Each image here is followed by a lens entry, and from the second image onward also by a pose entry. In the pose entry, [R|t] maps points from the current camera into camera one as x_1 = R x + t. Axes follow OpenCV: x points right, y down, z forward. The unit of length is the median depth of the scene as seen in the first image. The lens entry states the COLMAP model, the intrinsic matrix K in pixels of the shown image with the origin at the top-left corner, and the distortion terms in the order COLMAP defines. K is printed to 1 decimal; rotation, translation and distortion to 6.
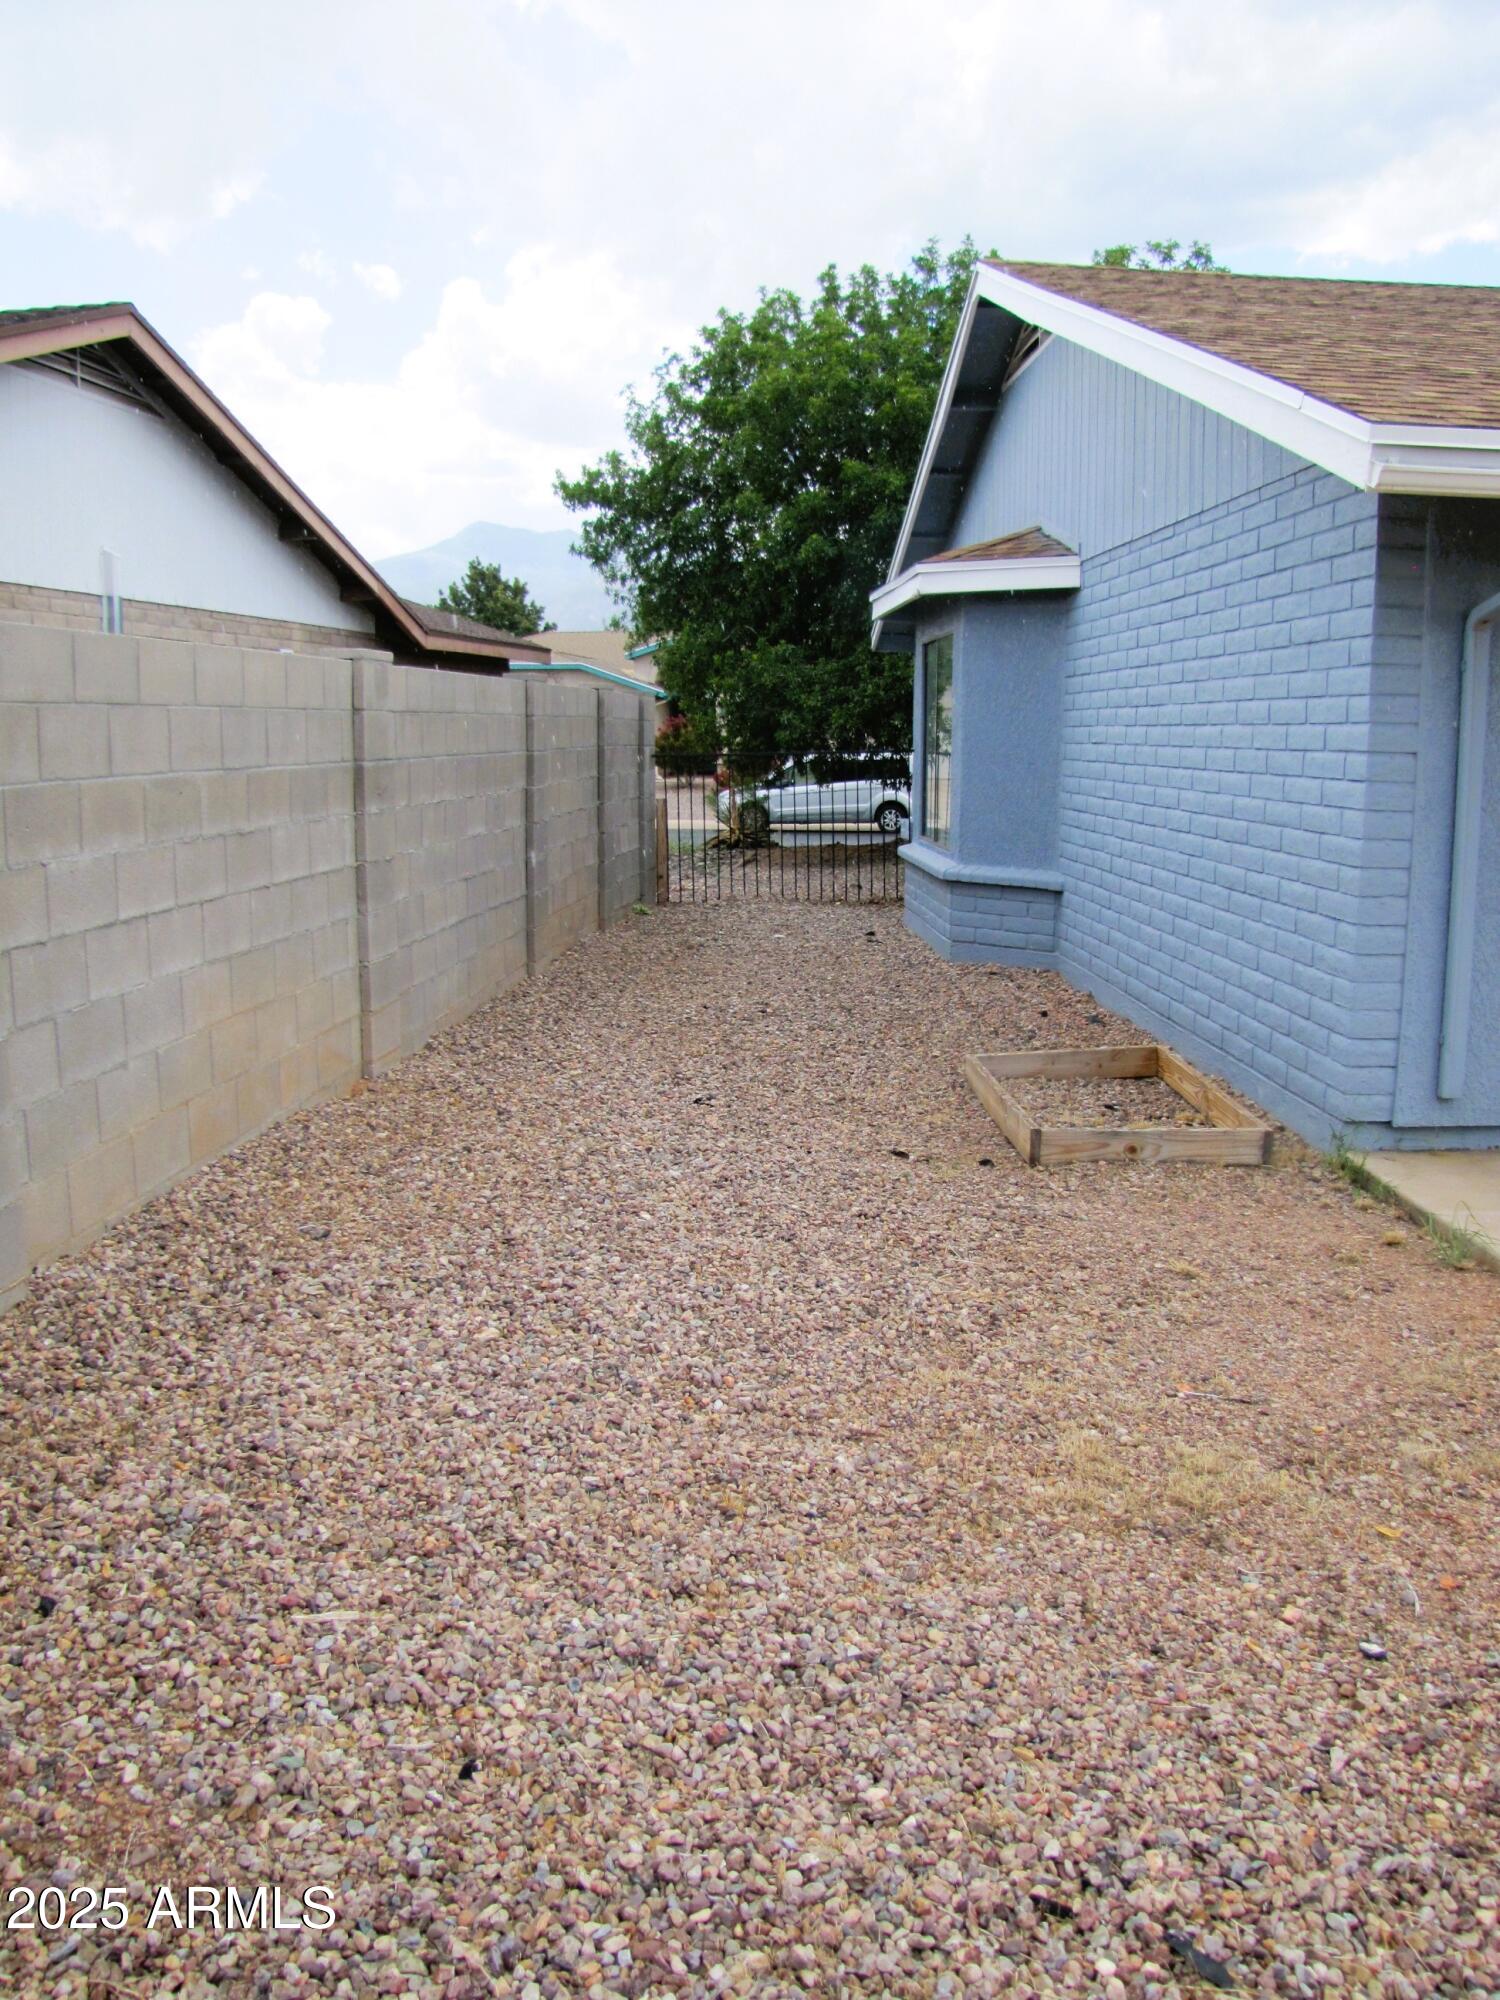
lens RADIAL K [[1670.2, 0, 755.9], [0, 1670.2, 1035.6], [0, 0, 1]] dist [-0.192860, 0.166191]
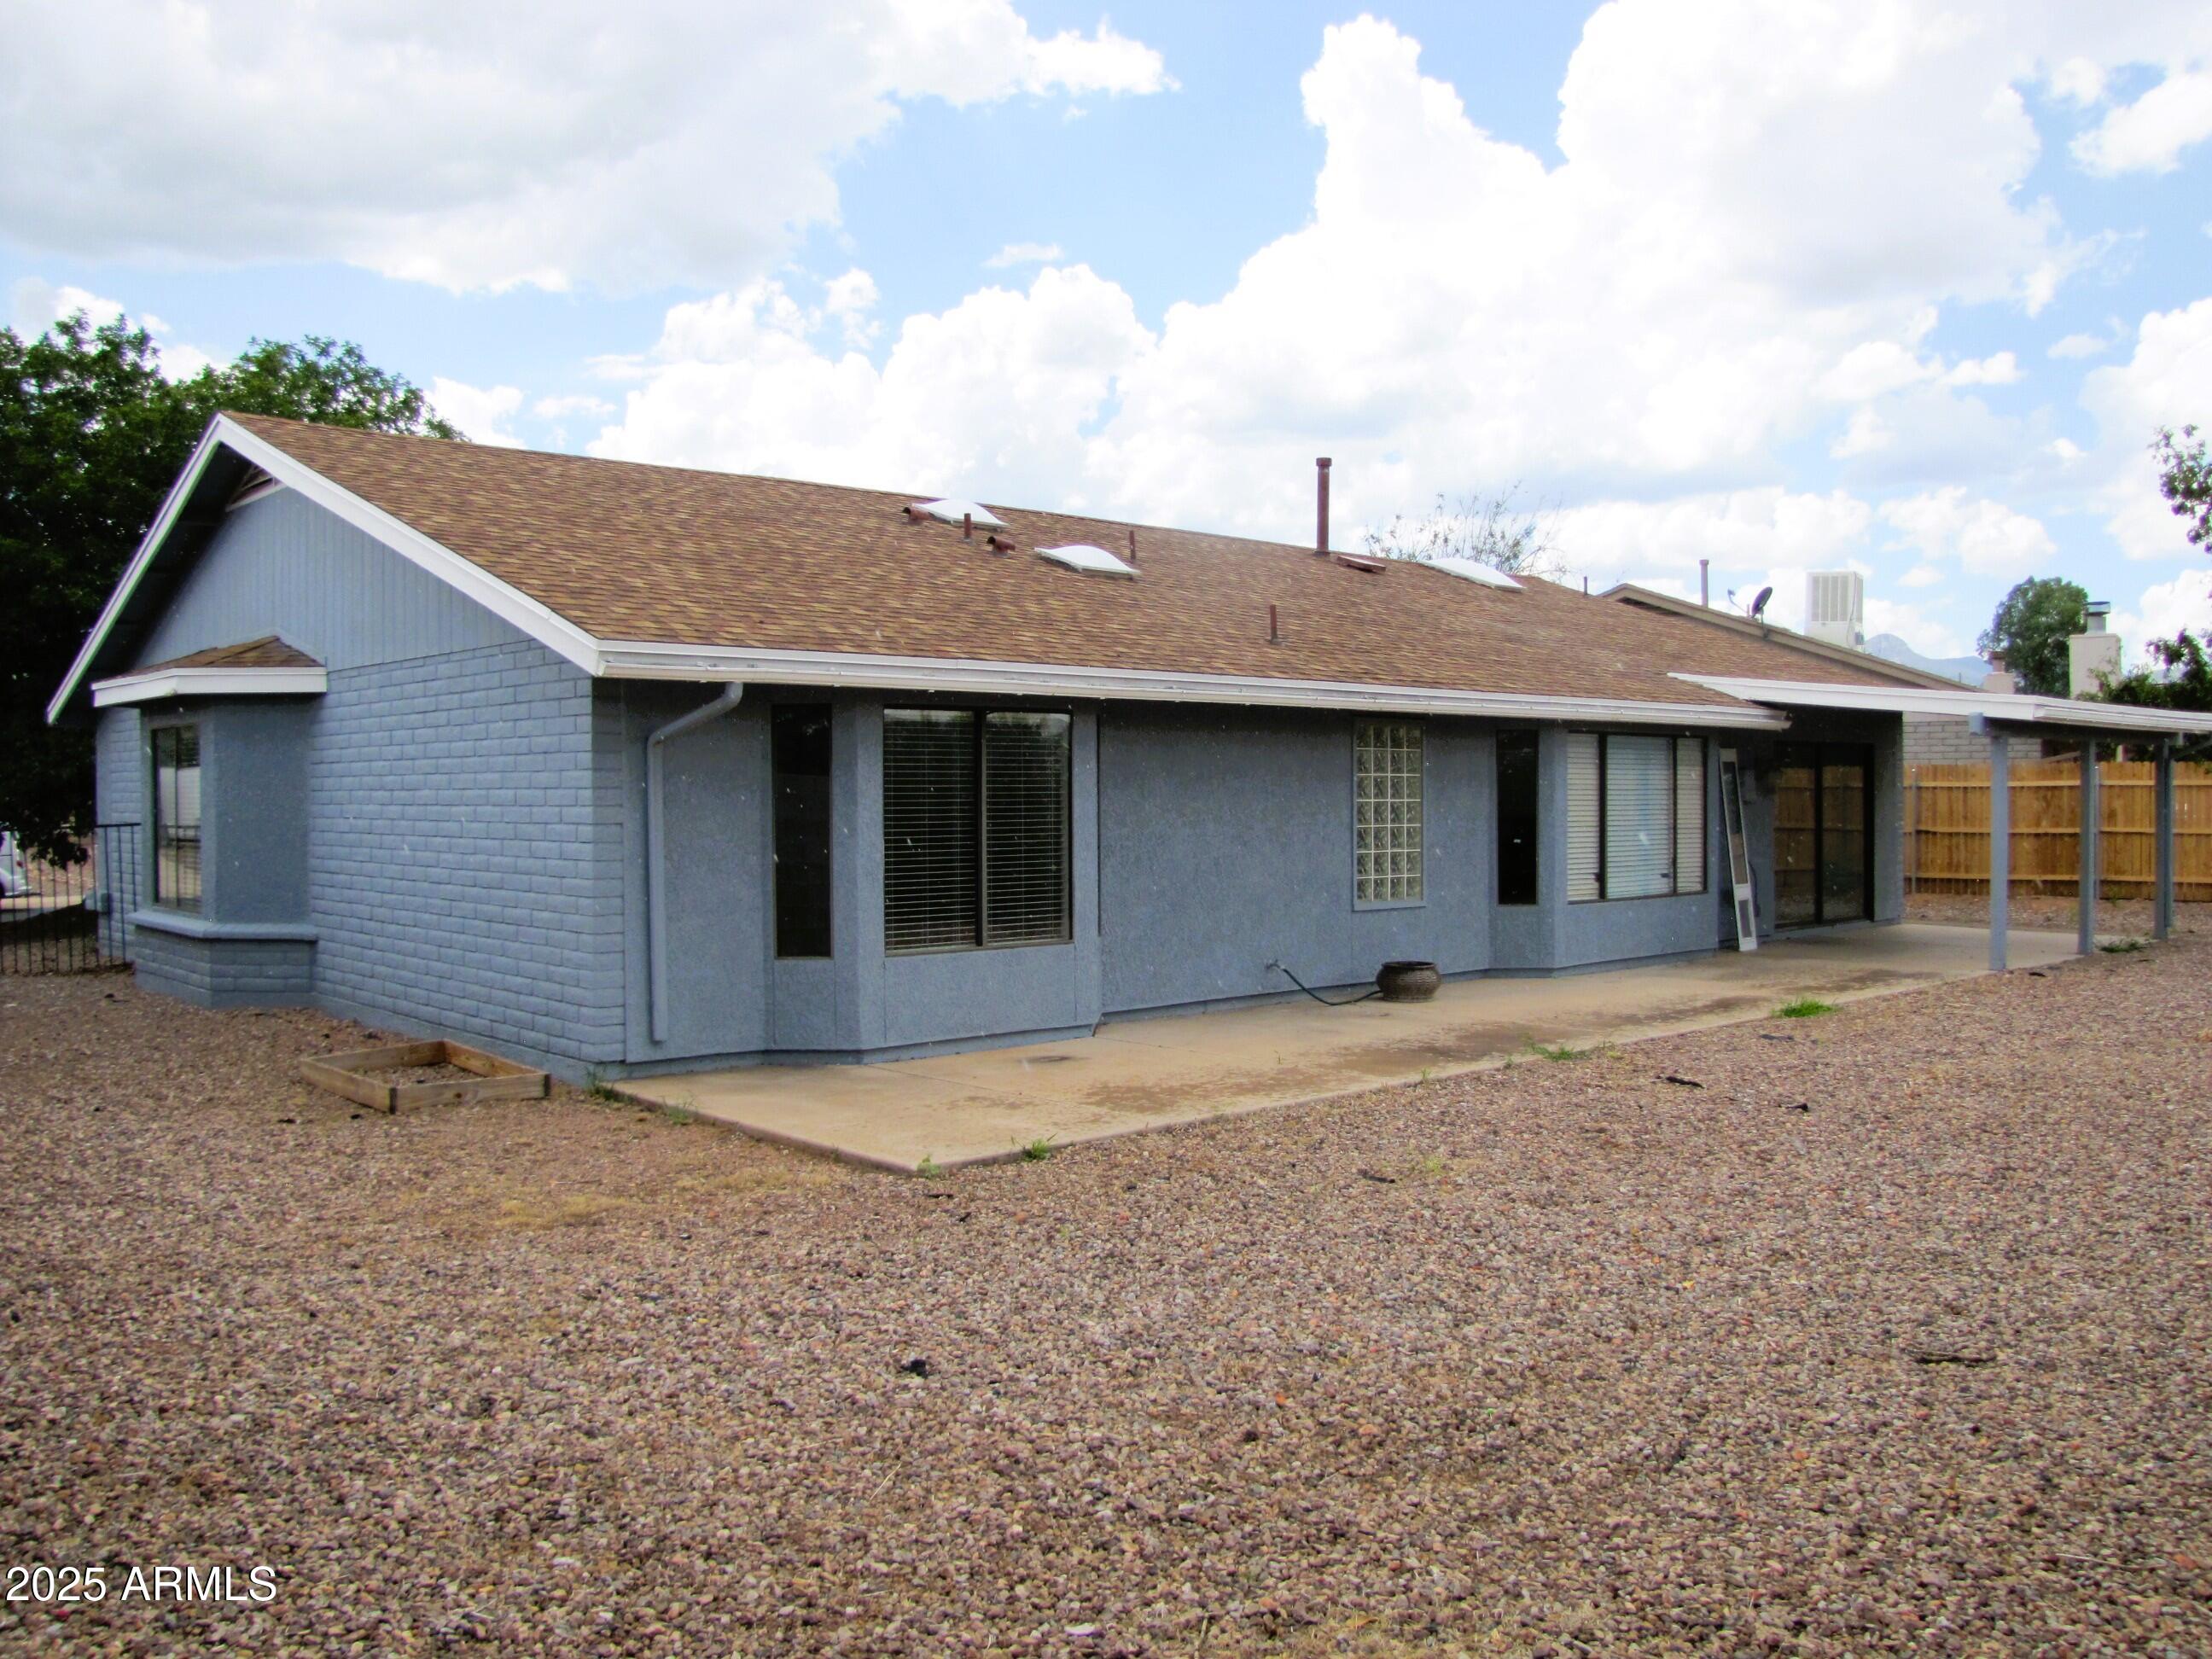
lens RADIAL K [[1850.7, 0, 1155.6], [0, 1850.7, 817.0], [0, 0, 1]] dist [-0.172337, 0.178474]
pose [[0.756234, -0.018011, 0.654053, -0.337022], [0.124235, 0.985389, -0.116509, 0.085225], [-0.642398, 0.169364, 0.747423, -0.620784]]
